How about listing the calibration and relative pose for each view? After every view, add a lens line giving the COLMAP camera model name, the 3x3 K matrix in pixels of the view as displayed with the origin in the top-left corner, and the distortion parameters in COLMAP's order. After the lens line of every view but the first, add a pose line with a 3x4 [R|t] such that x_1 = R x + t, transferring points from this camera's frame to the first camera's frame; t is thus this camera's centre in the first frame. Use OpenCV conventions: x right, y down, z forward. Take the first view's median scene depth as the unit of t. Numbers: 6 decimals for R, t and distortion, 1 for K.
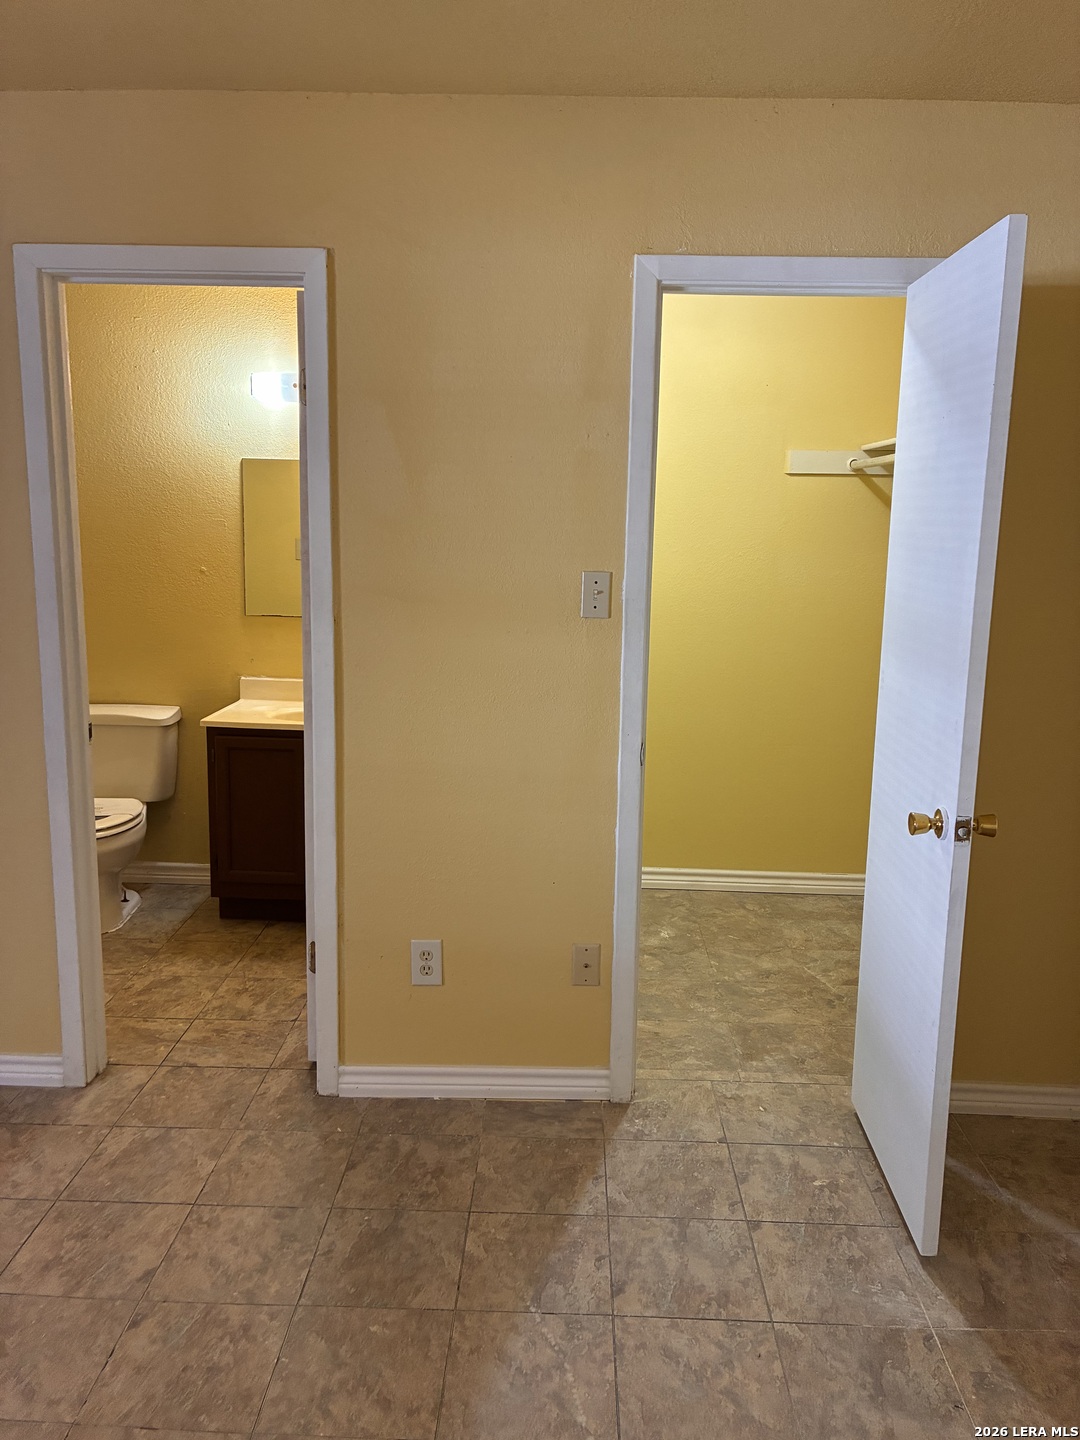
lens RADIAL K [[1086.3, 0, 544.7], [0, 1086.3, 707.9], [0, 0, 1]] dist [0.051634, -0.071324]
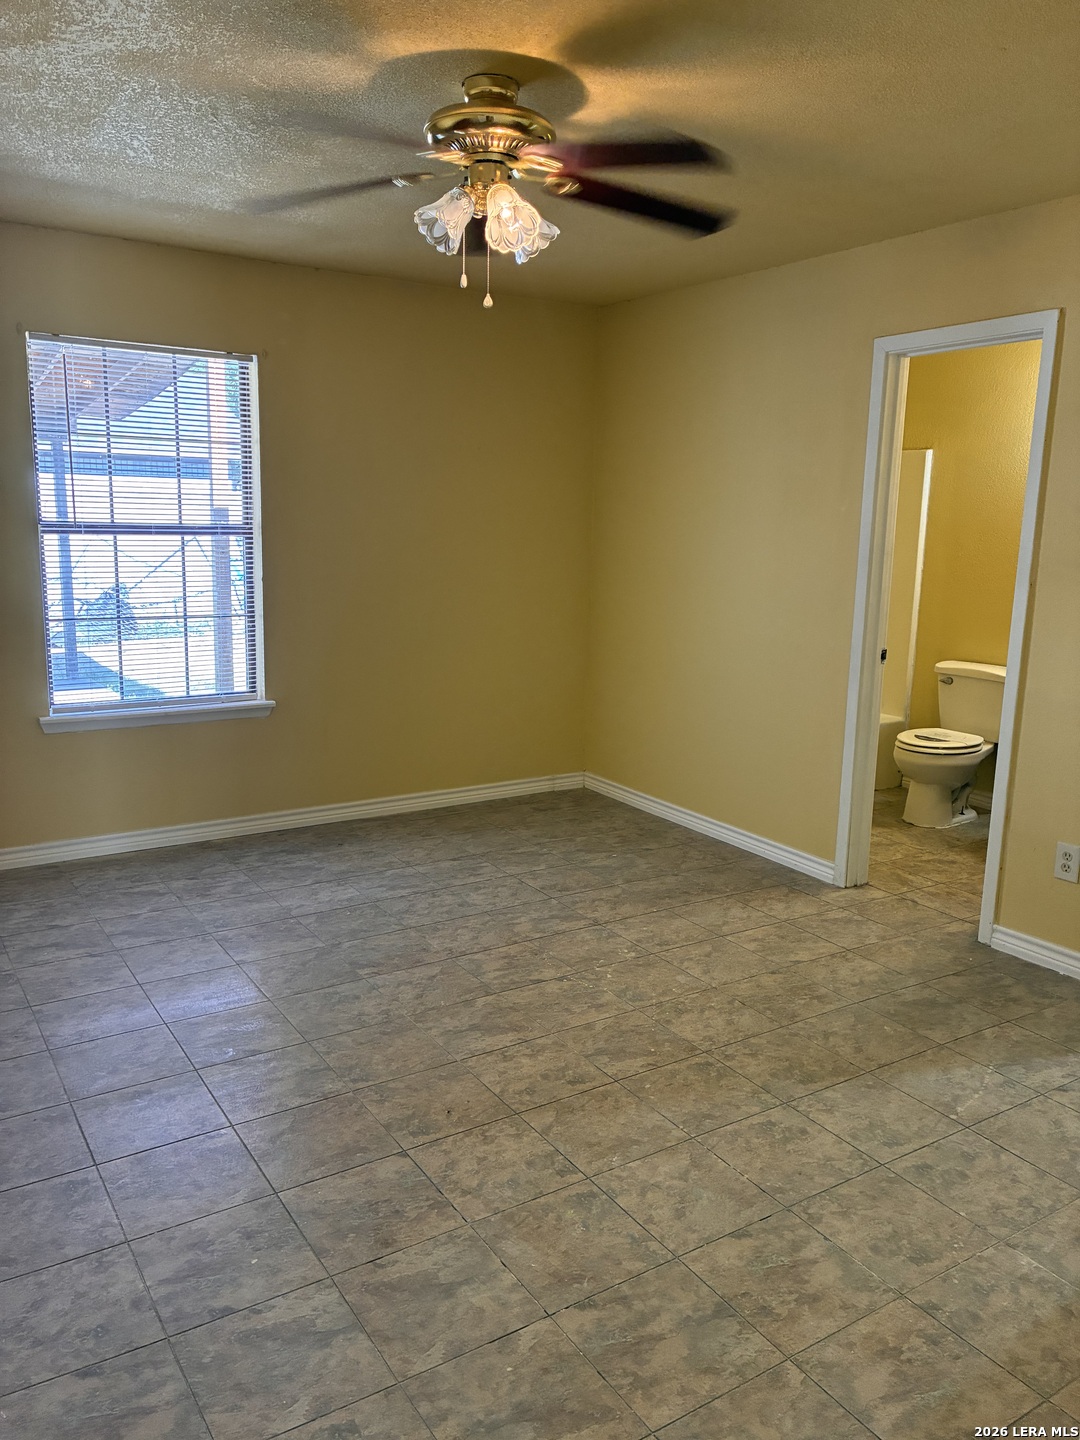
lens RADIAL K [[1086.3, 0, 551.8], [0, 1086.3, 721.4], [0, 0, 1]] dist [0.051634, -0.071324]
pose [[0.567836, 0.148518, -0.809632, 0.544136], [-0.154677, 0.985319, 0.072263, 0.073310], [0.808478, 0.084198, 0.582472, -0.225173]]
